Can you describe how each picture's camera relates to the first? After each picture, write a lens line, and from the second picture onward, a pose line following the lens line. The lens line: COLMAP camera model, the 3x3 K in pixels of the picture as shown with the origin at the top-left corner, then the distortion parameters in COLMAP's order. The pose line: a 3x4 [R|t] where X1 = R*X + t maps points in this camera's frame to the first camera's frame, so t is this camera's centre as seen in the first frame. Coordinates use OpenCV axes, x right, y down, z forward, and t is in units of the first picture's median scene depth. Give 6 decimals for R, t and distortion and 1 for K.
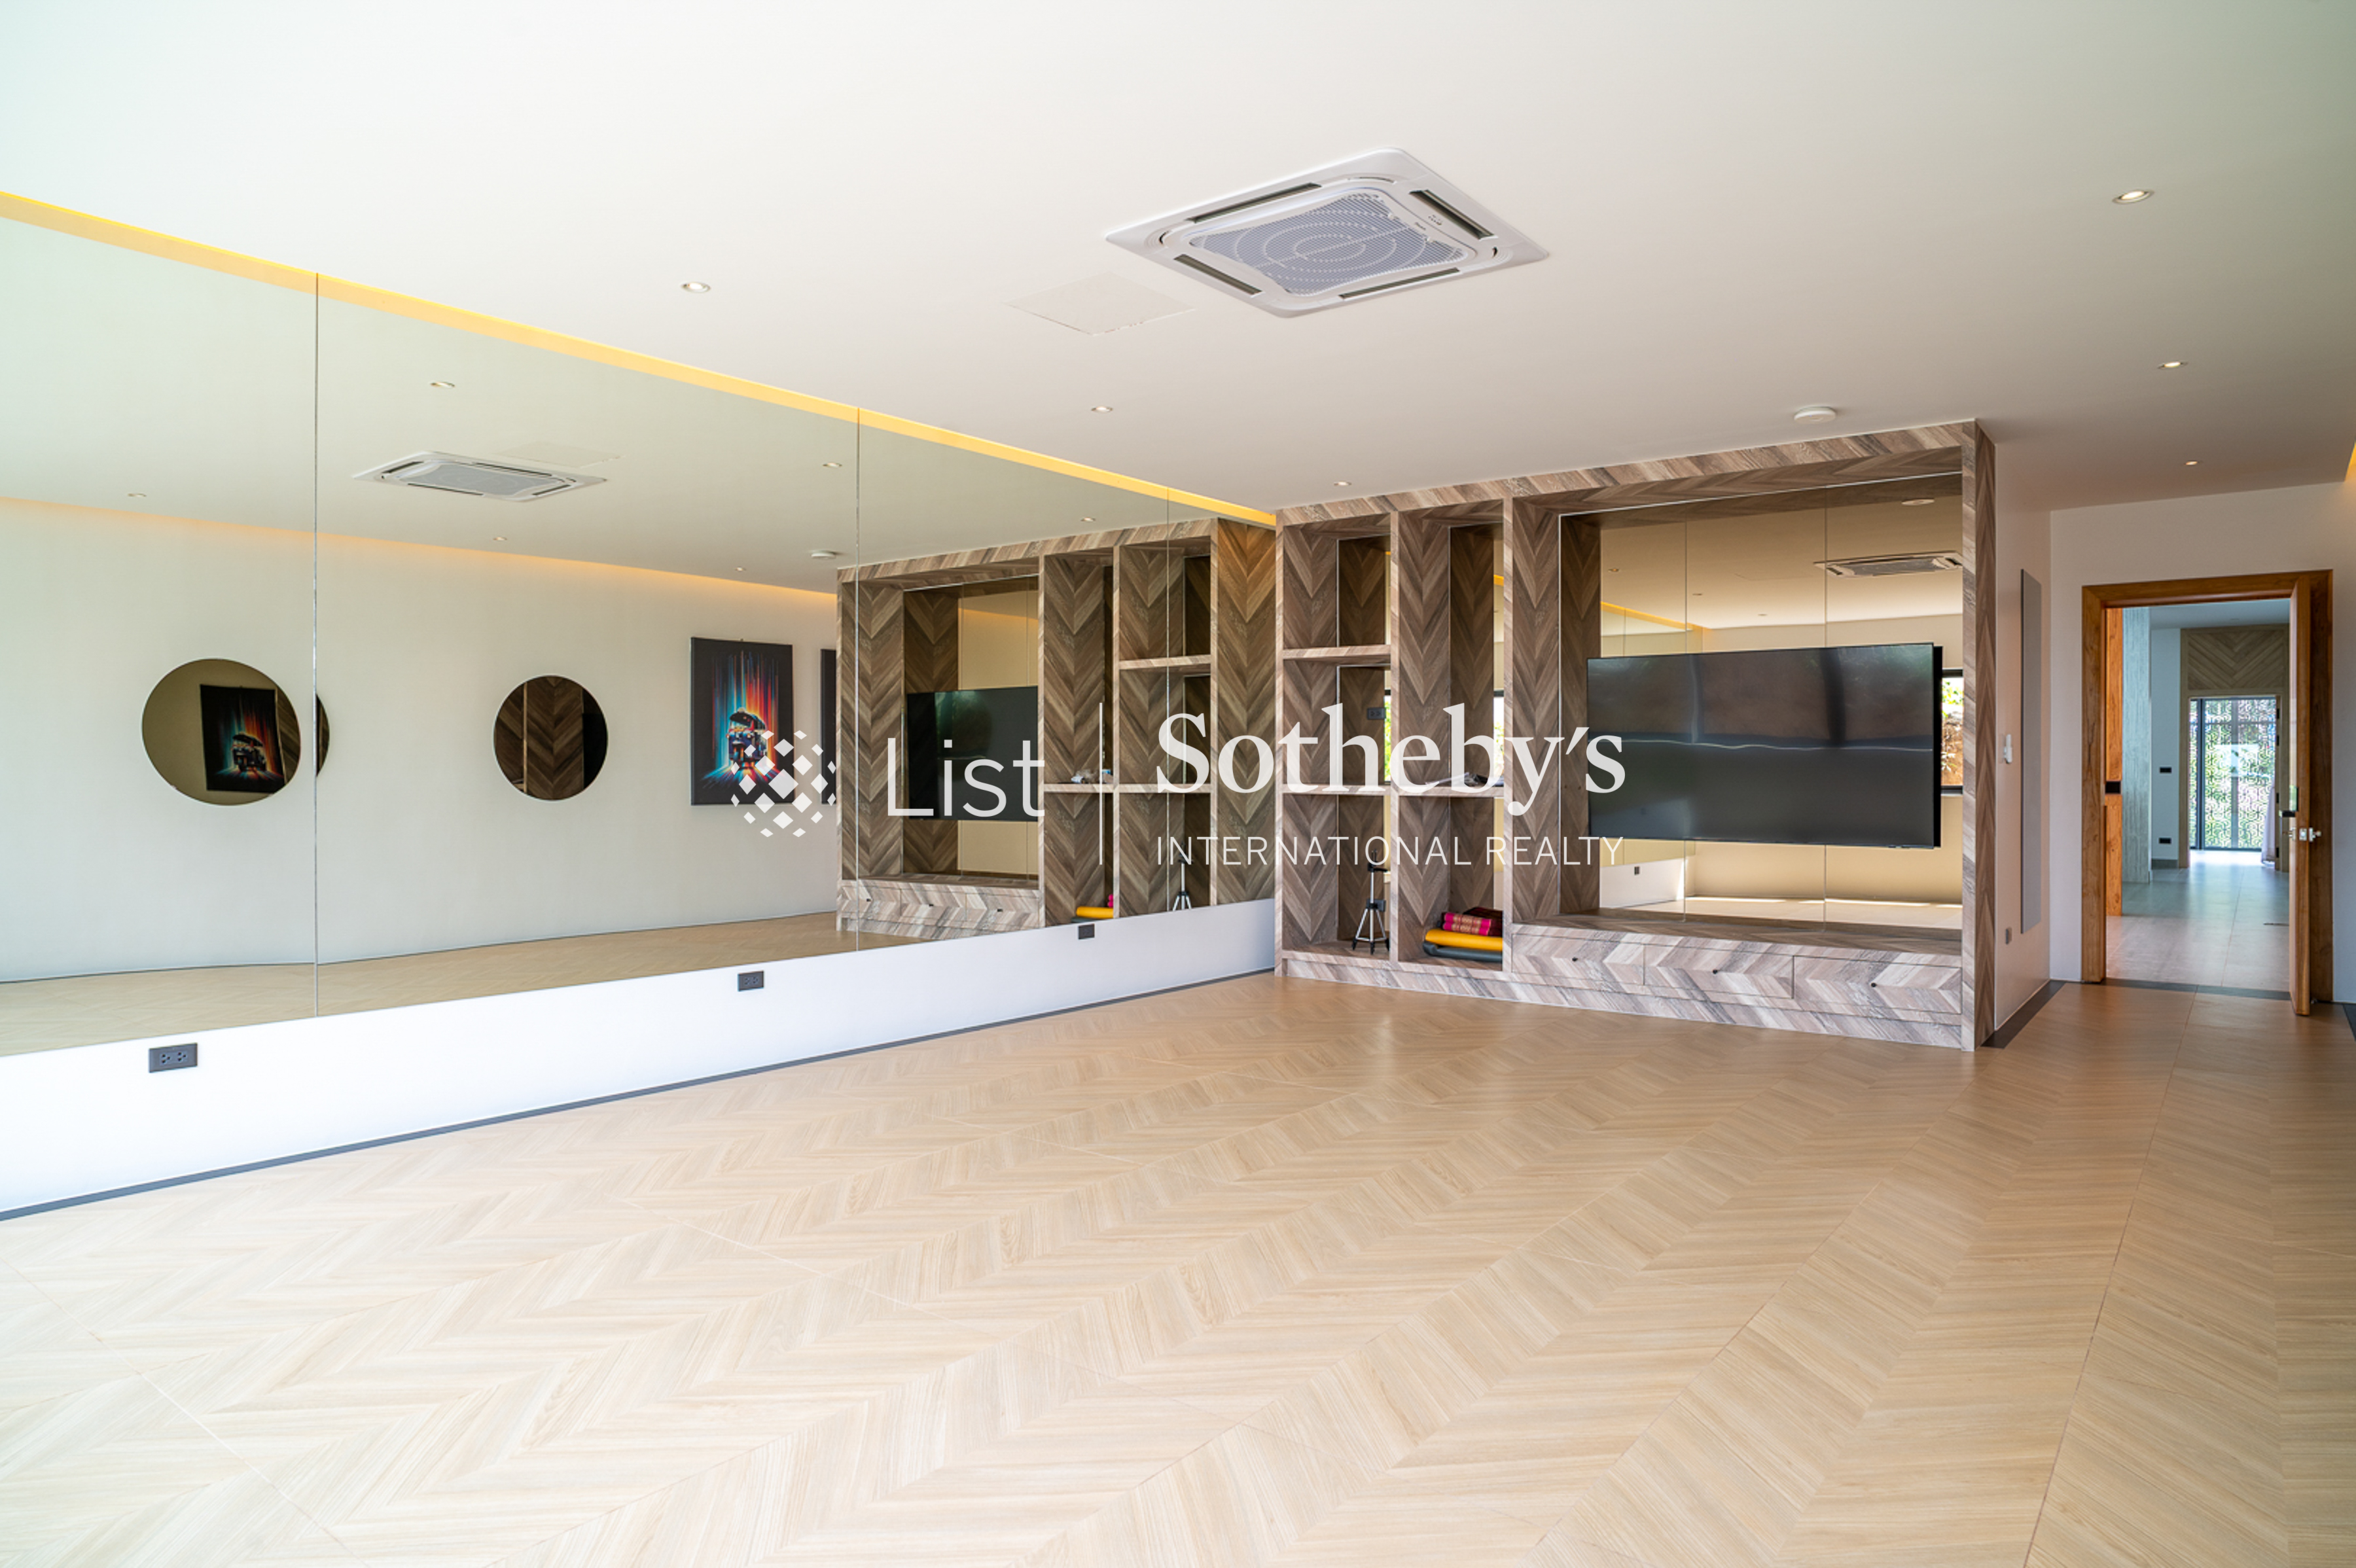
lens RADIAL K [[1424.1, 0, 1169.8], [0, 1424.1, 779.6], [0, 0, 1]] dist [0.007774, 0.002260]
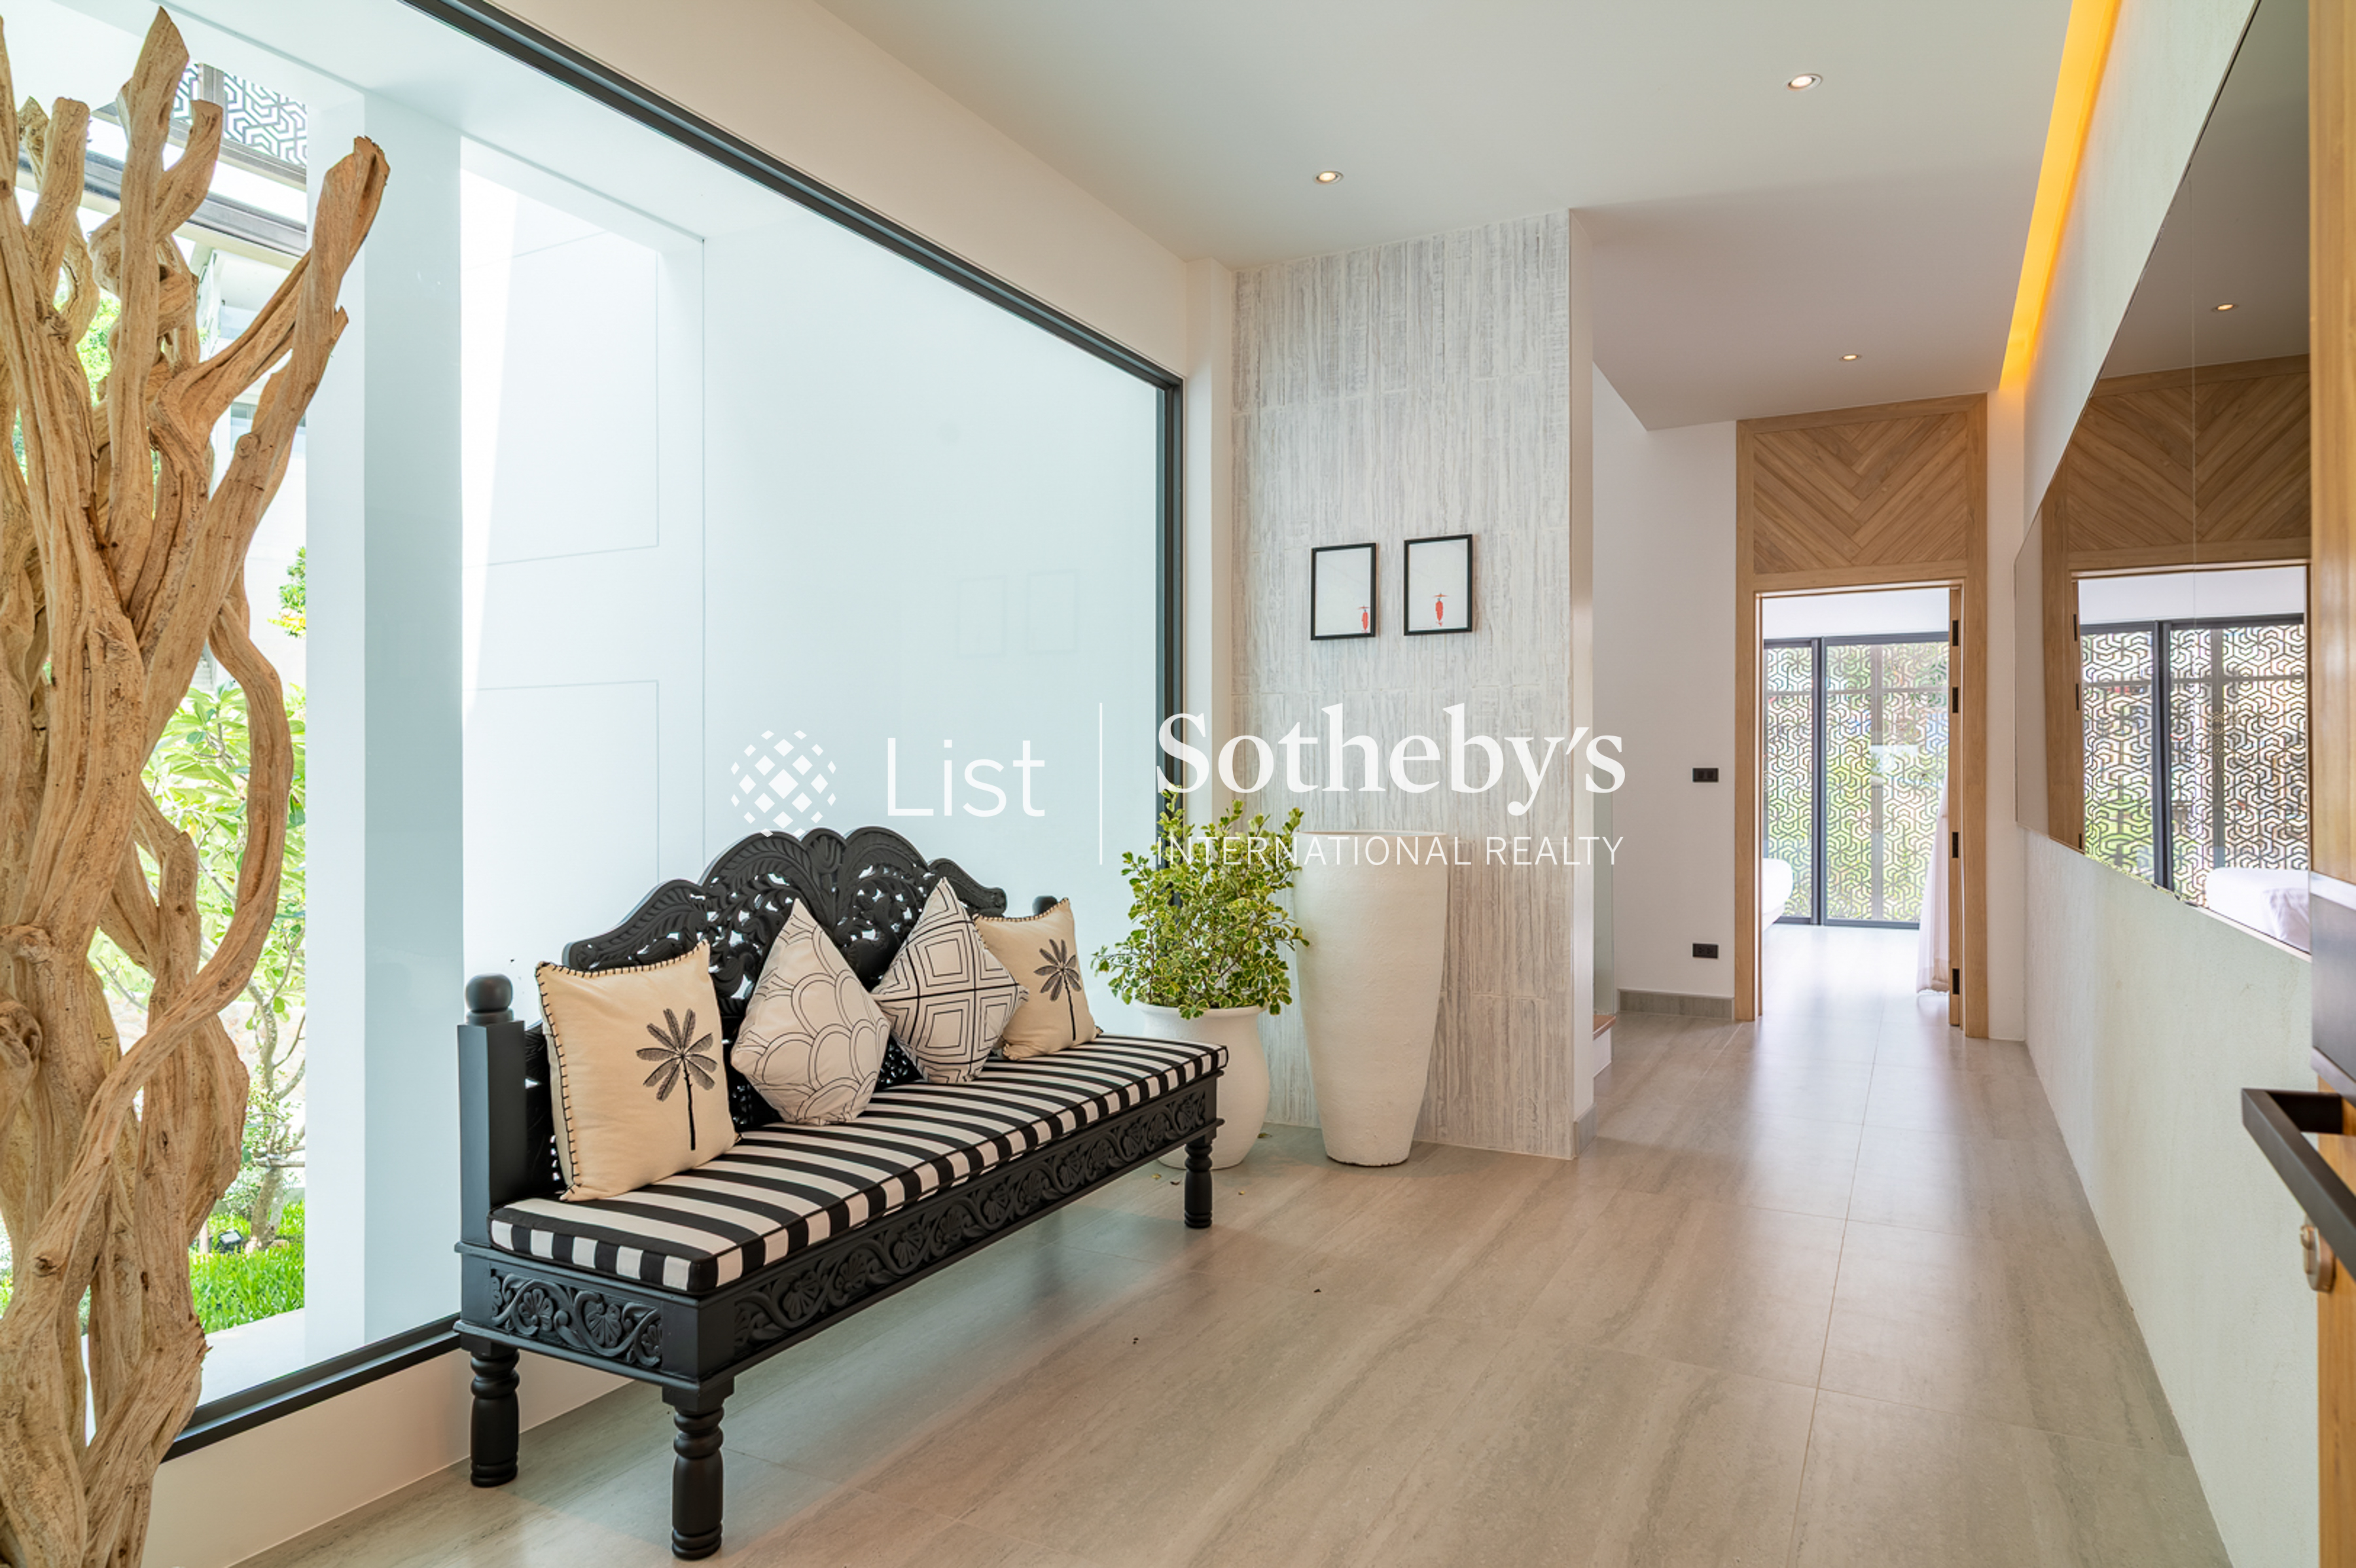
lens RADIAL K [[1424.1, 0, 1184.8], [0, 1424.1, 781.9], [0, 0, 1]] dist [0.007774, 0.002260]
pose [[0.985511, -0.000298, 0.169612, 0.496247], [0.000670, 0.999997, -0.002137, -0.004047], [-0.169611, 0.002220, 0.985509, 0.646062]]
